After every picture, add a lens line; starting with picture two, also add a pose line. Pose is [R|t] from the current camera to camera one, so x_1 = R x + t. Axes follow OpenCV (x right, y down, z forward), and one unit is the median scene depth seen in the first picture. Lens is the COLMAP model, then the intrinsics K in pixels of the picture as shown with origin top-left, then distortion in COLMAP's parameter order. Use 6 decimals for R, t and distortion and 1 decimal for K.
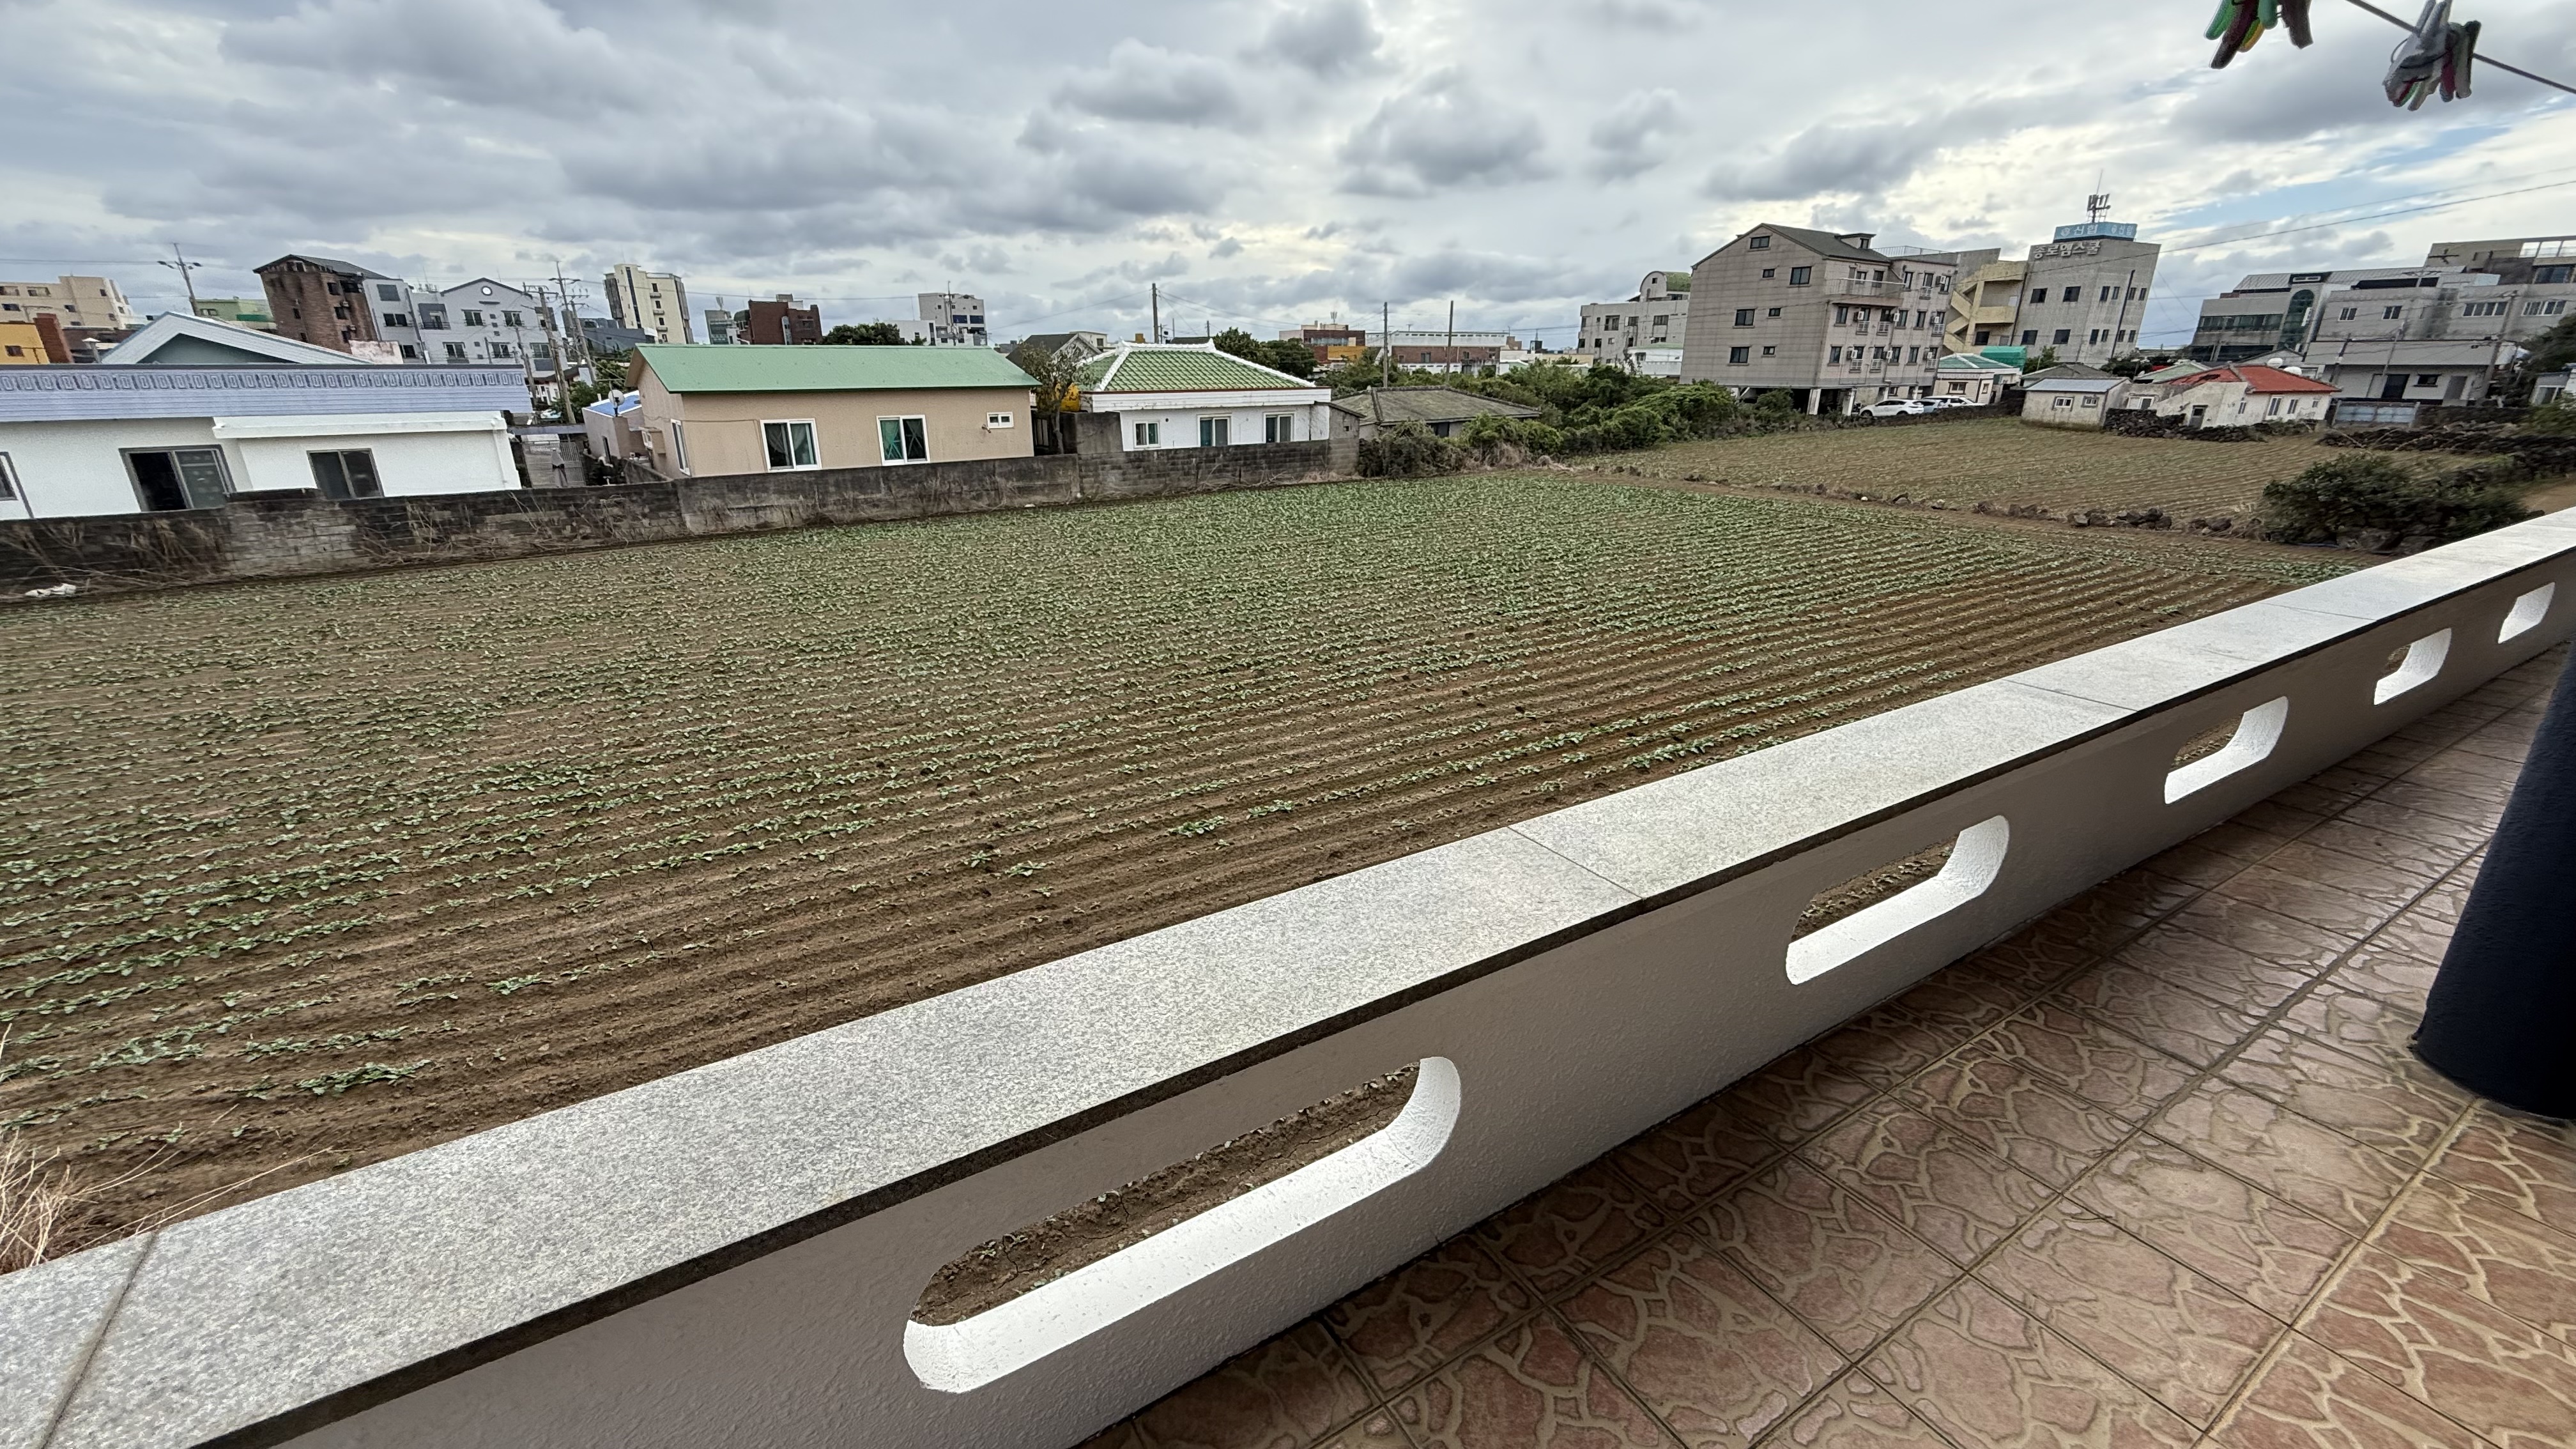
lens RADIAL K [[1034.2, 0, 1286.2], [0, 1034.2, 722.1], [0, 0, 1]] dist [-0.002148, -0.000343]
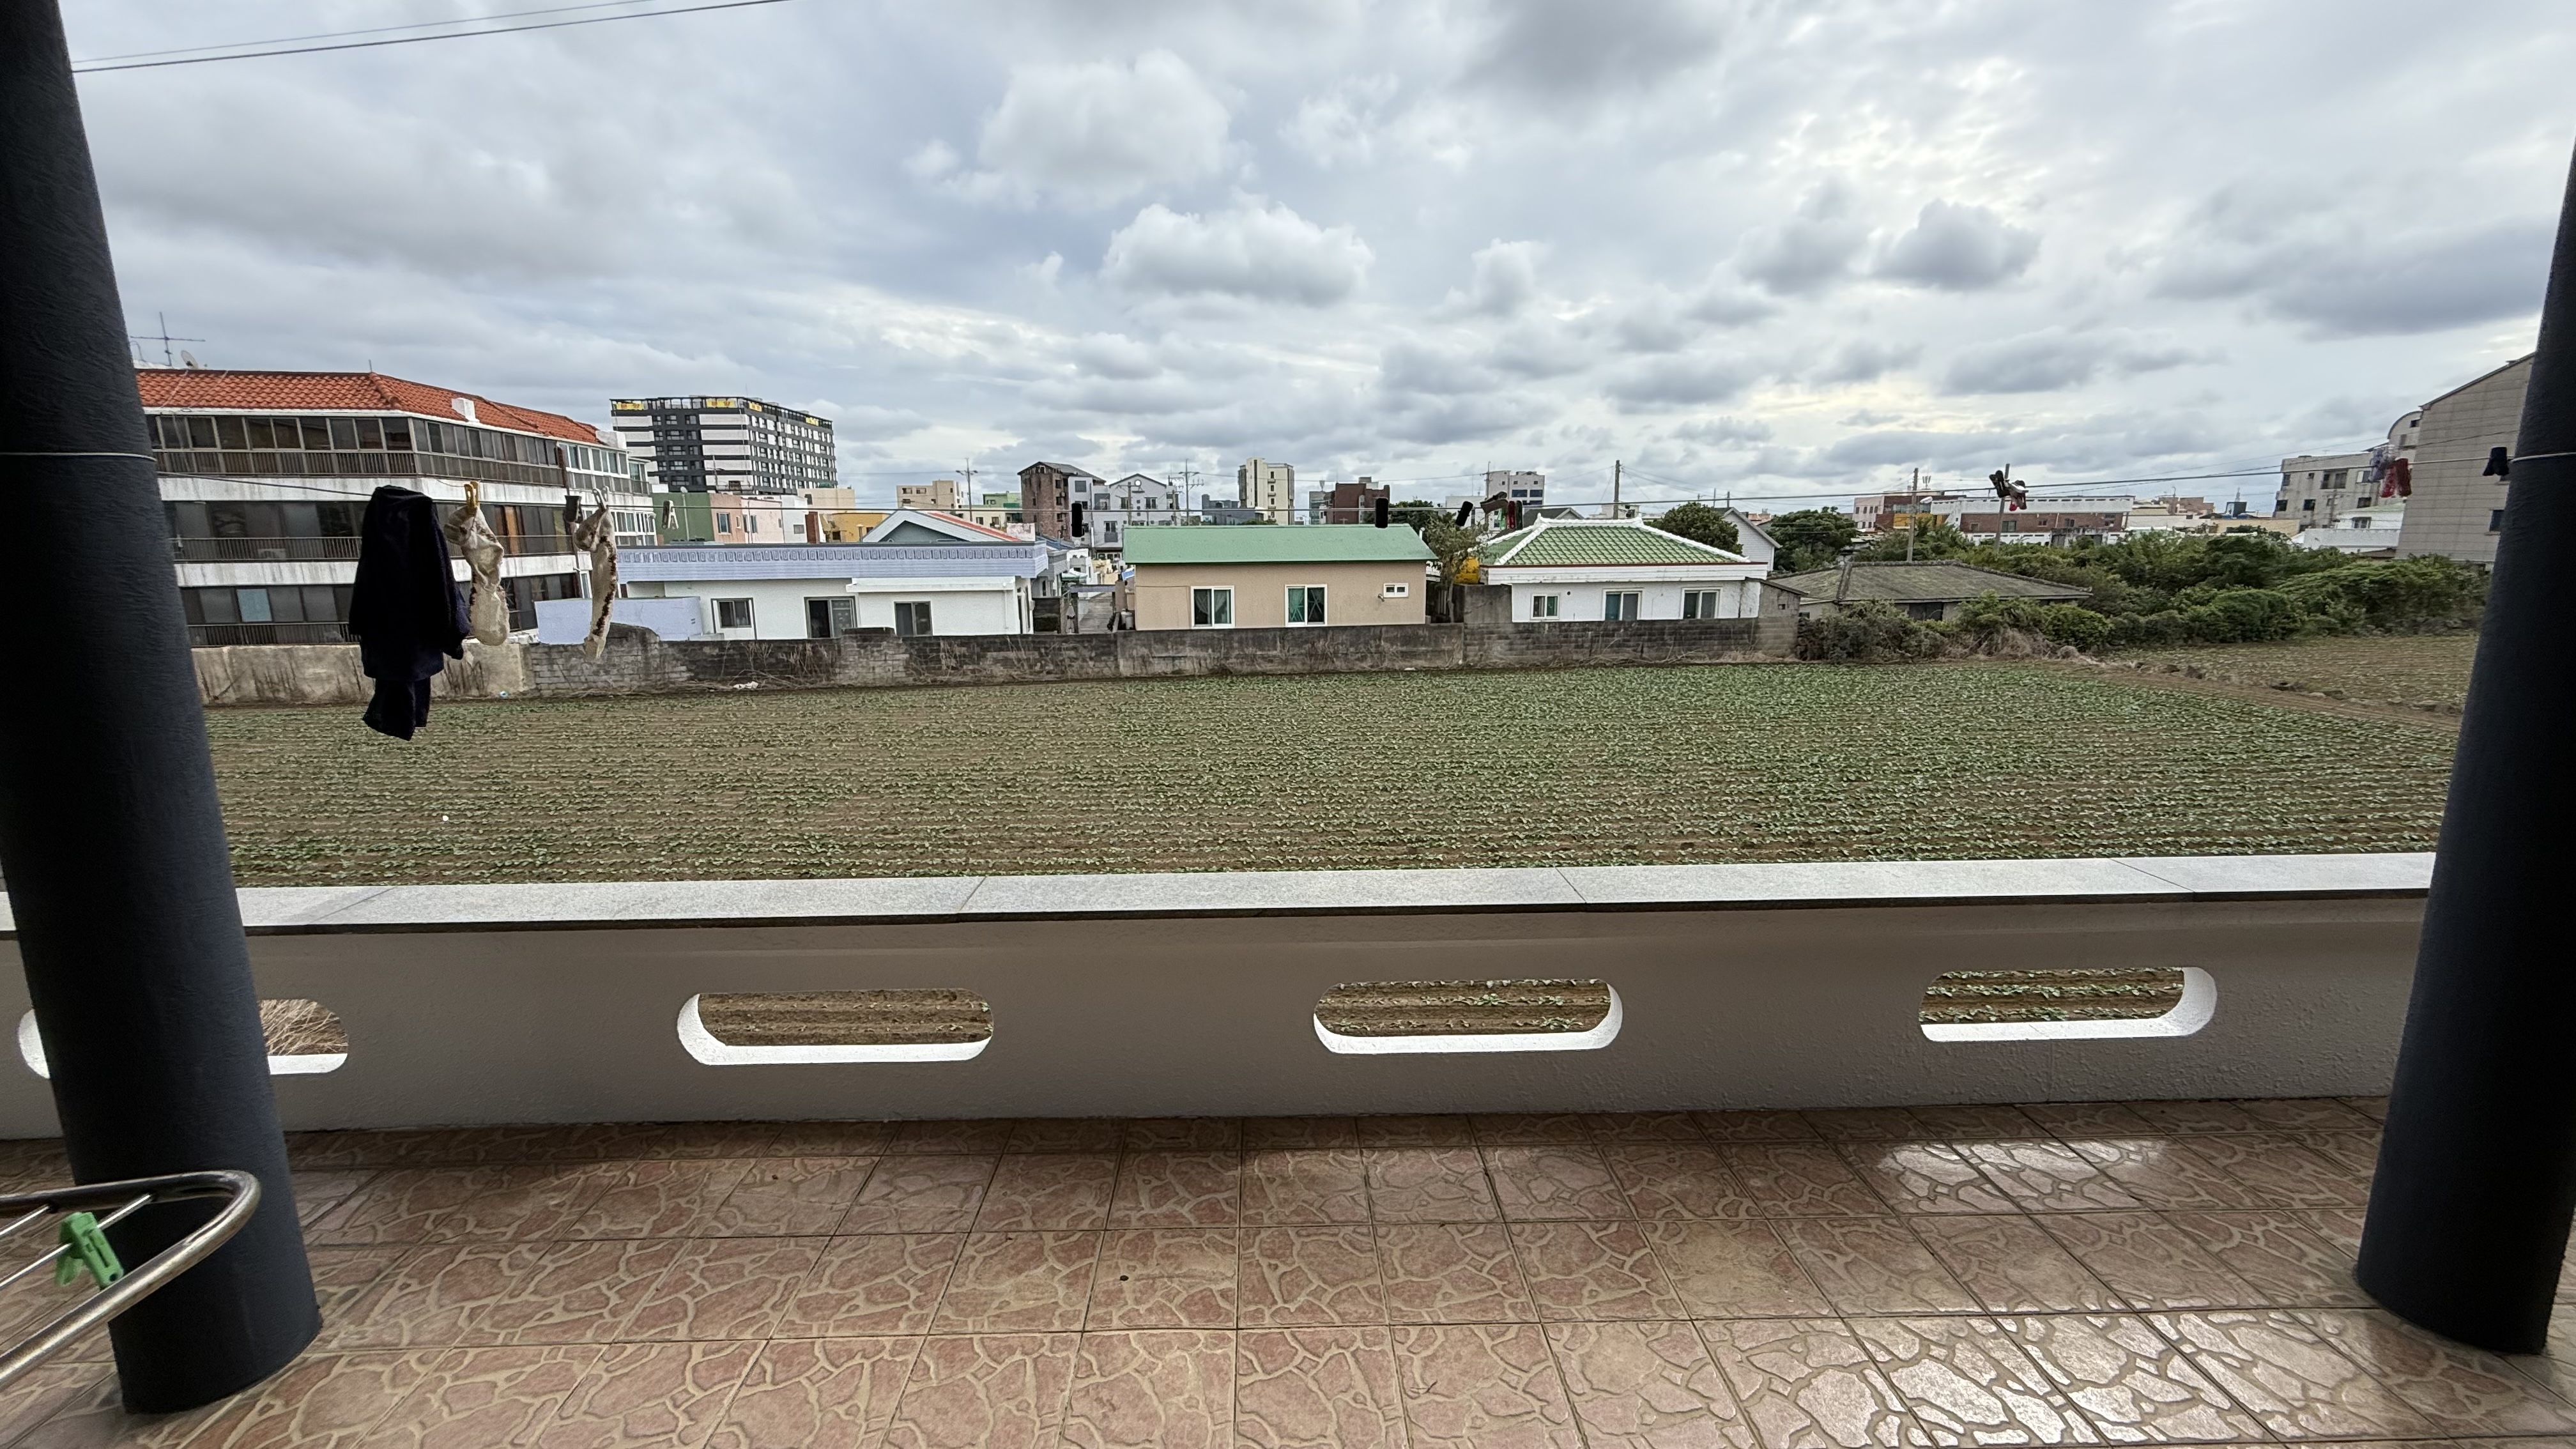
lens RADIAL K [[1034.2, 0, 1283.6], [0, 1034.2, 724.4], [0, 0, 1]] dist [-0.002148, -0.000343]
pose [[0.865931, 0.085514, -0.492799, 0.173462], [-0.158572, 0.981385, -0.108340, -0.020214], [0.474361, 0.171959, 0.863372, 0.039146]]
